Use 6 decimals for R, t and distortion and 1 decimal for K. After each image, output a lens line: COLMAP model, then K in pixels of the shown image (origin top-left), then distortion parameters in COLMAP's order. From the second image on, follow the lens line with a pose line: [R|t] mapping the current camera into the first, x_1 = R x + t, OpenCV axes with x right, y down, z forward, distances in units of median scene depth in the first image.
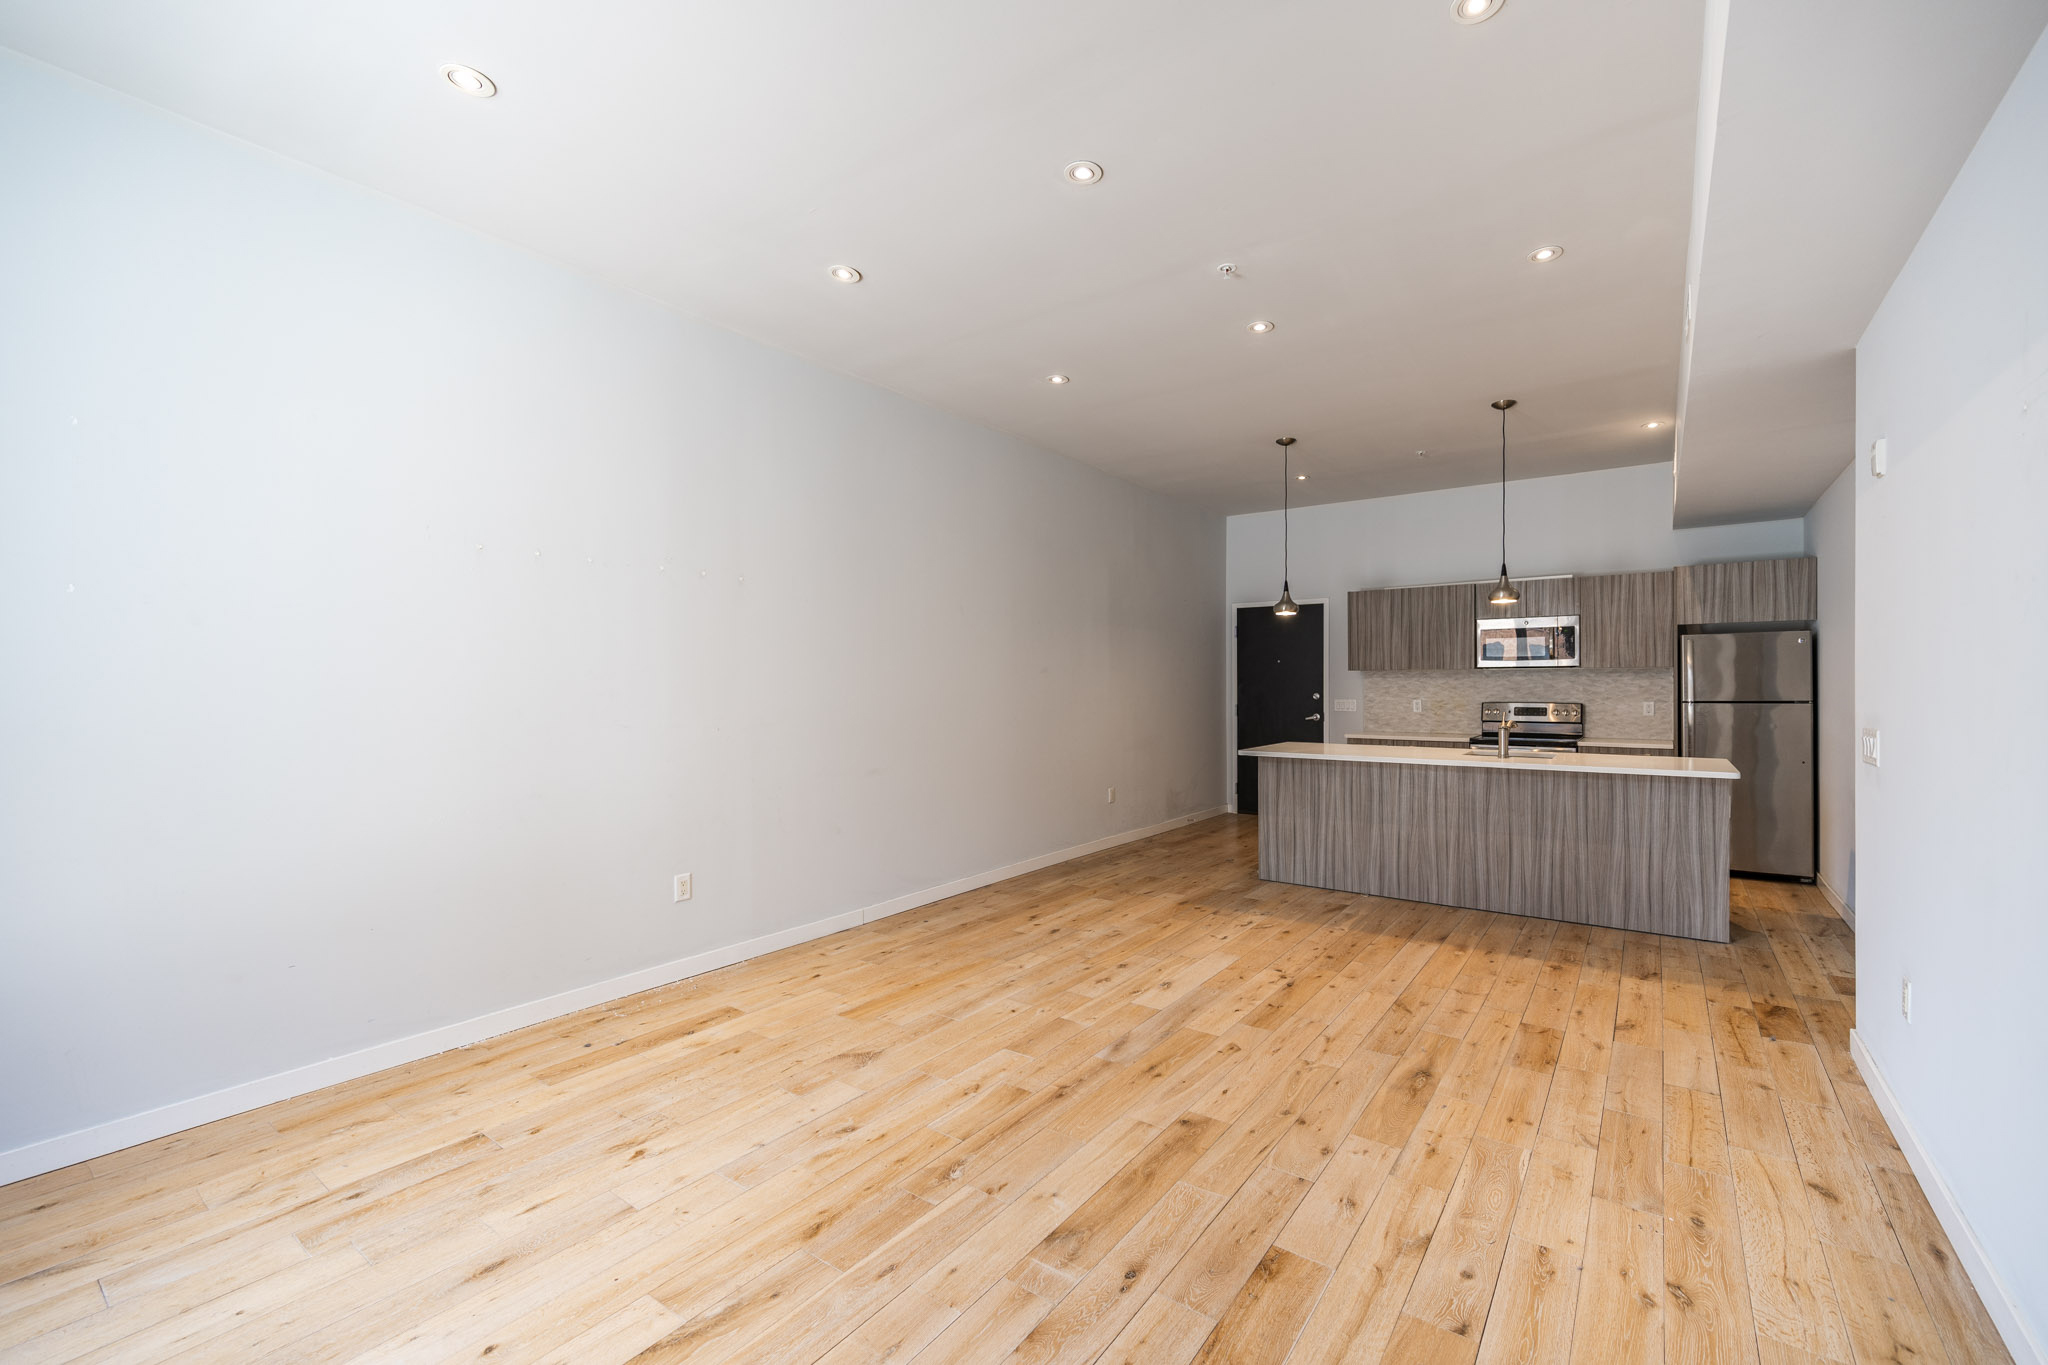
lens RADIAL K [[821.8, 0, 1028.0], [0, 821.8, 687.2], [0, 0, 1]] dist [-0.000836, -0.000097]
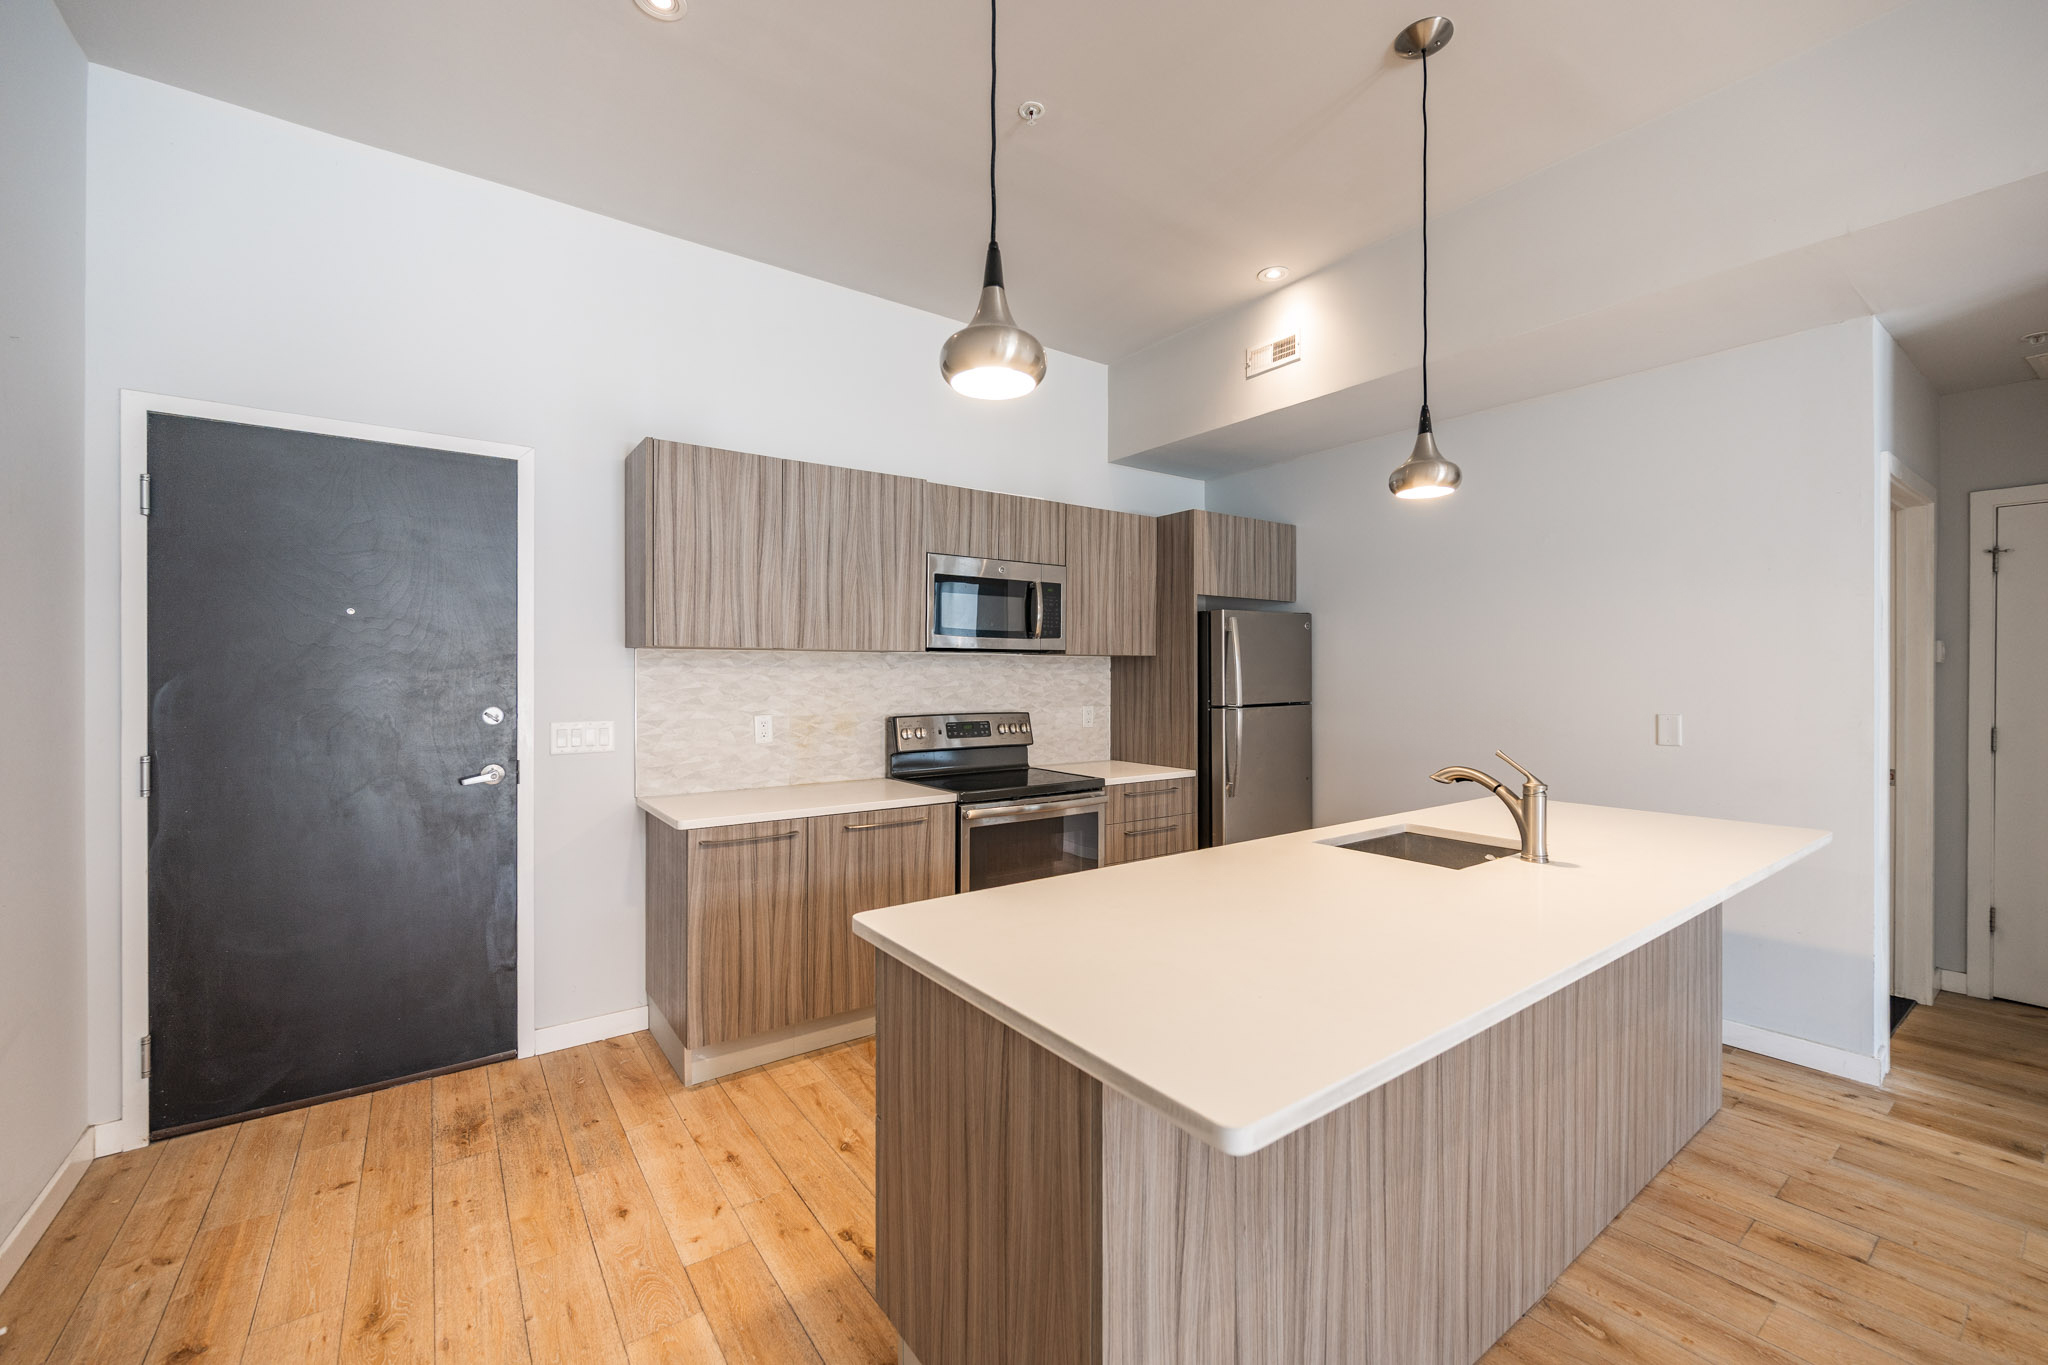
lens RADIAL K [[825.5, 0, 1058.3], [0, 825.5, 666.8], [0, 0, 1]] dist [-0.000599, -0.000188]
pose [[0.256614, 0.013842, 0.966415, 0.079739], [0.004534, 0.999869, -0.015525, -0.004359], [-0.966503, 0.008365, 0.256518, 0.808204]]
